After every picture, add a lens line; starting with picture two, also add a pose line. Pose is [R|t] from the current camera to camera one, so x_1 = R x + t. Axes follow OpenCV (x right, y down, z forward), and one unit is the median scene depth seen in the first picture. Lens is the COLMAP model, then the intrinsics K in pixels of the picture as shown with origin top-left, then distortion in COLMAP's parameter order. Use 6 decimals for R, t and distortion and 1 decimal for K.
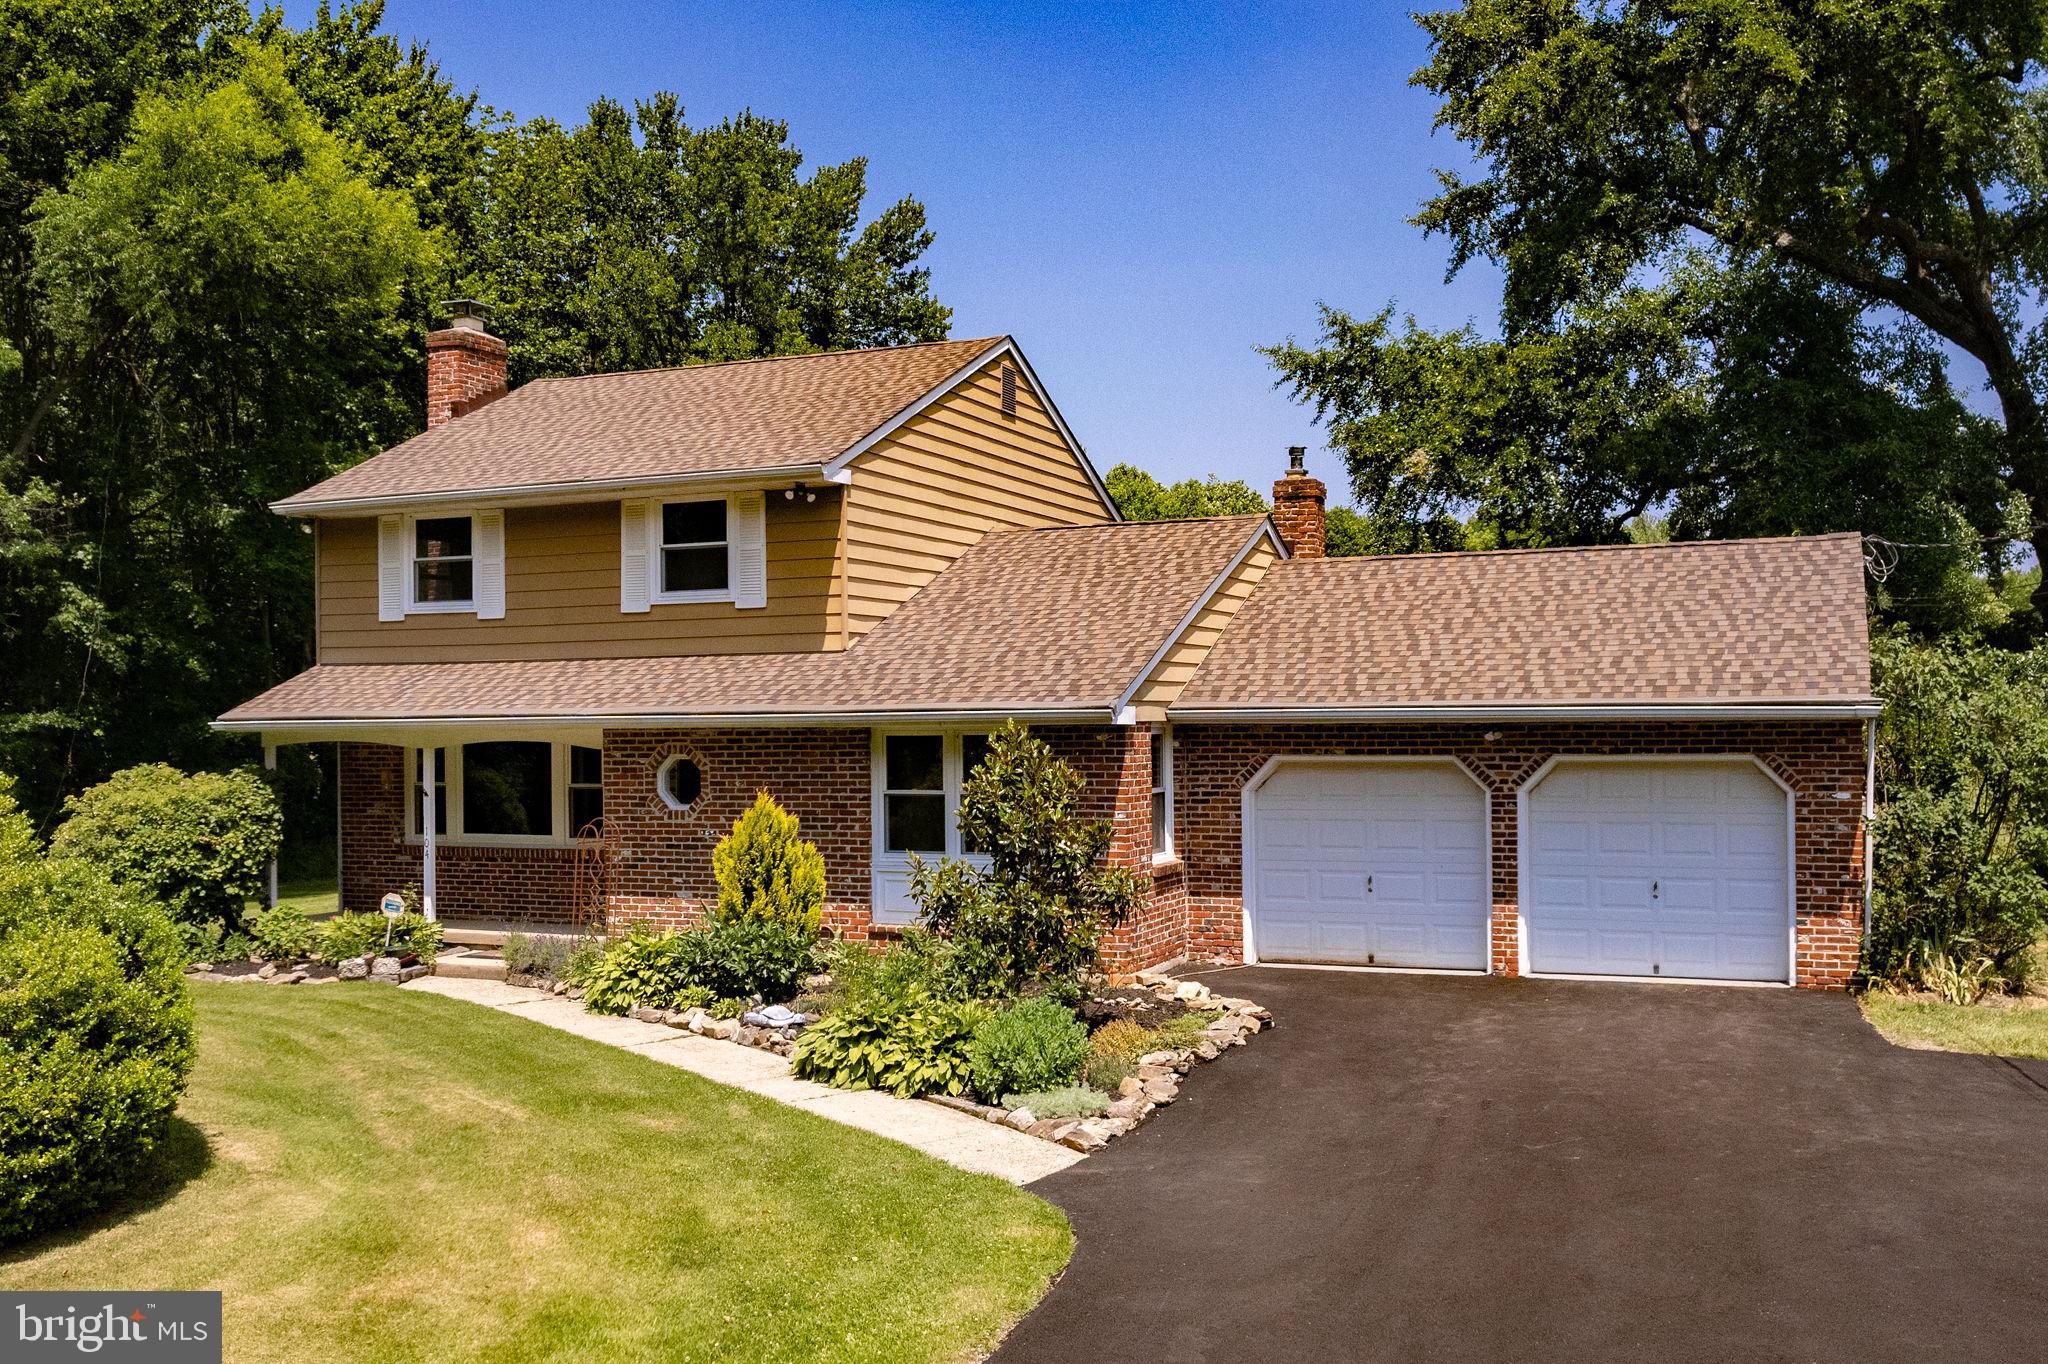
lens RADIAL K [[1892.4, 0, 1039.1], [0, 1892.4, 695.0], [0, 0, 1]] dist [-0.058304, 0.000000]
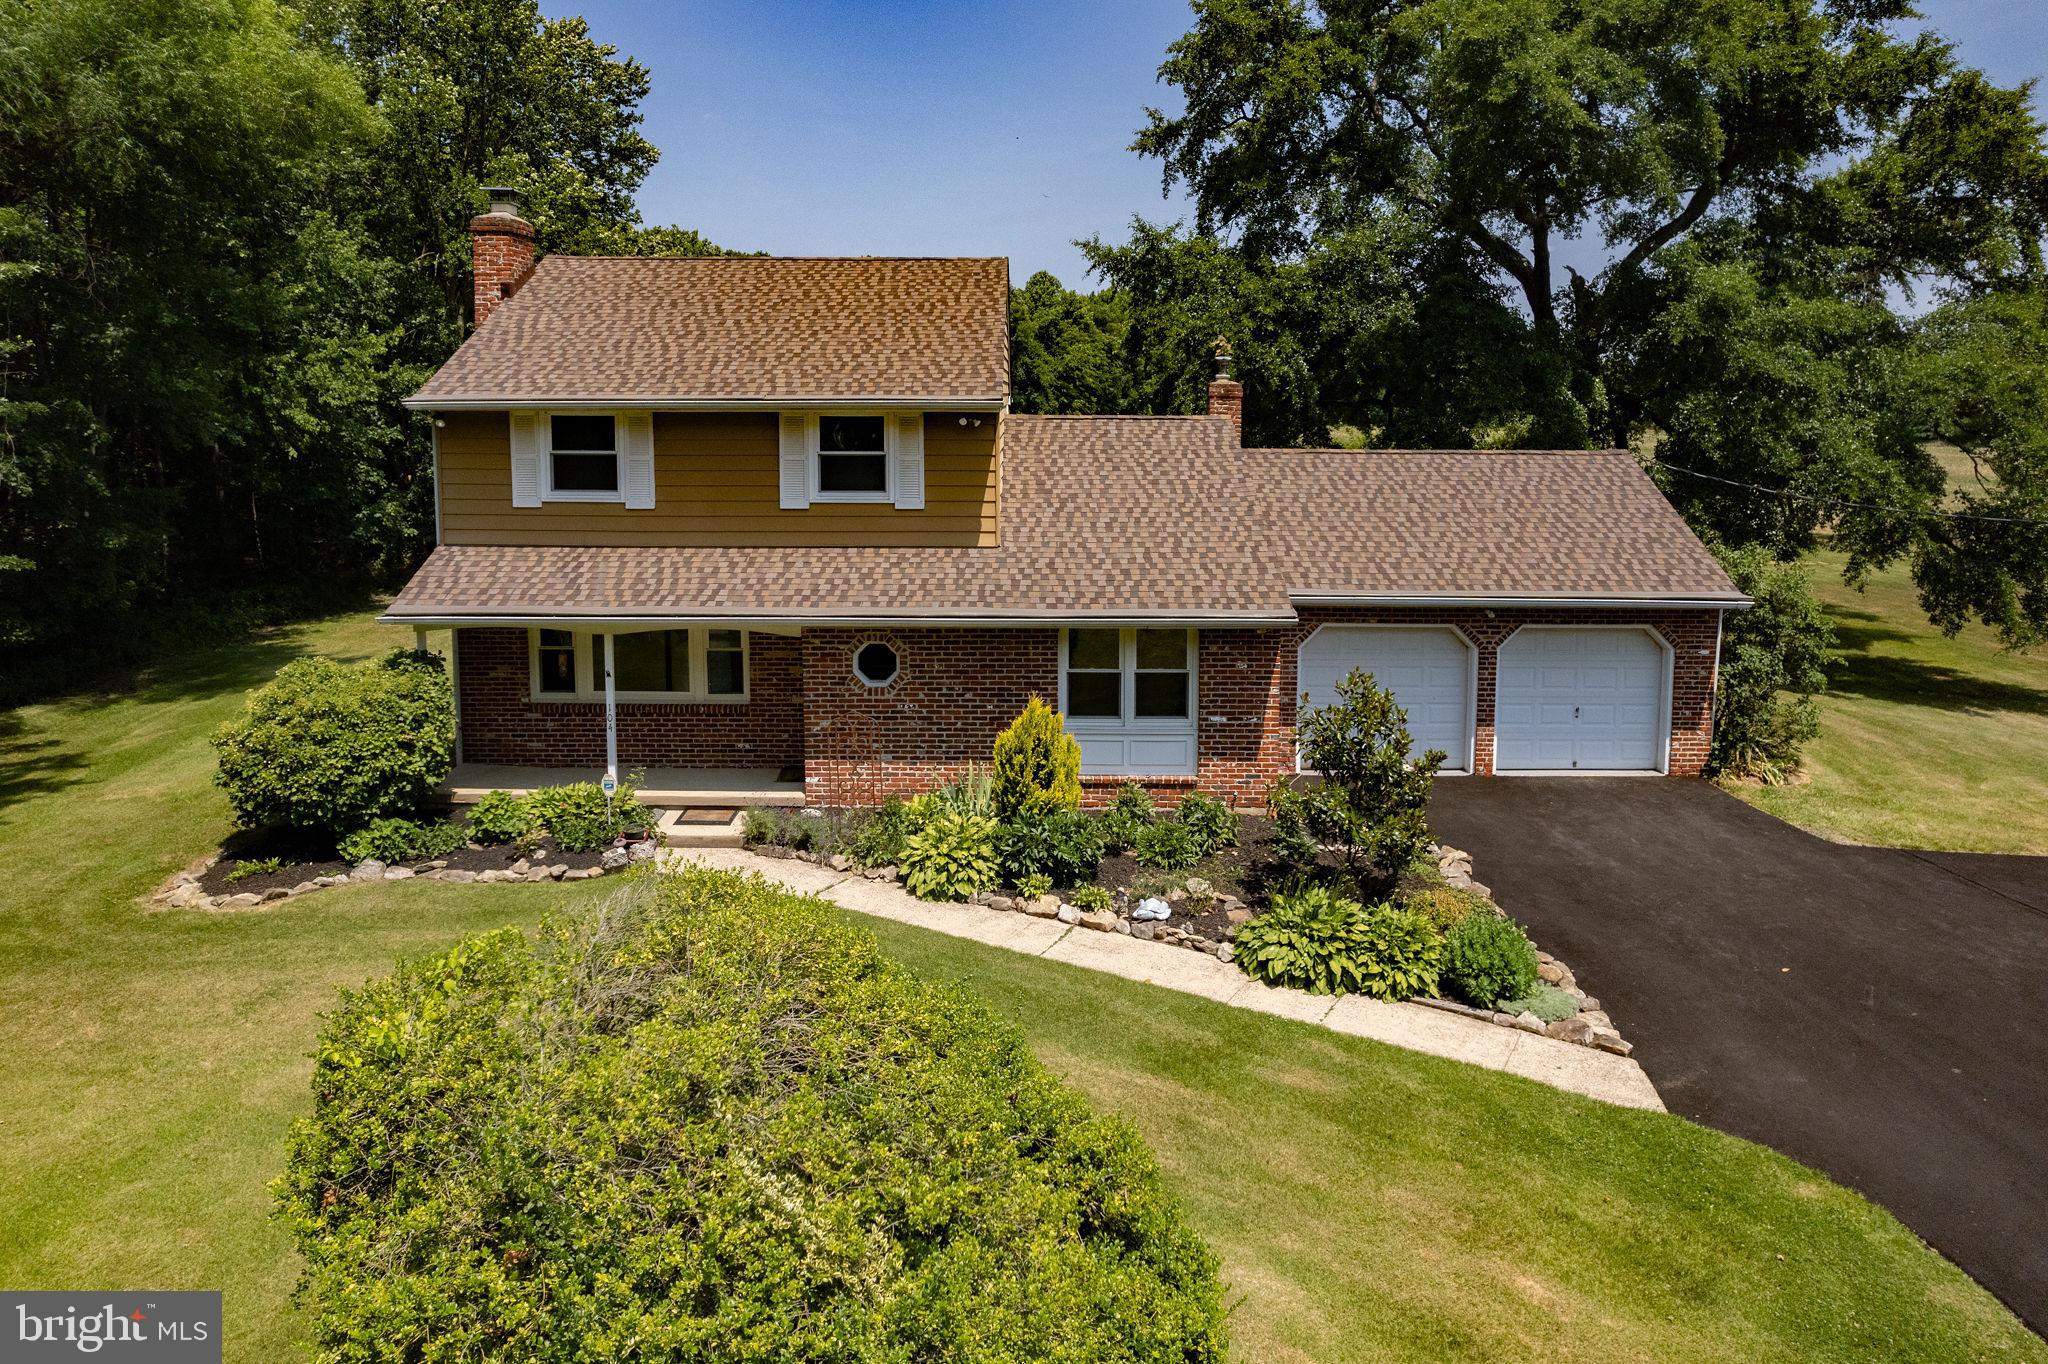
lens RADIAL K [[1347.0, 0, 1020.4], [0, 1347.0, 530.0], [0, 0, 1]] dist [-0.043160, 0.019927]
pose [[0.923913, -0.026904, 0.381655, -0.420736], [-0.017744, 0.993438, 0.112988, -0.133259], [-0.382190, -0.111163, 0.917373, 0.194782]]
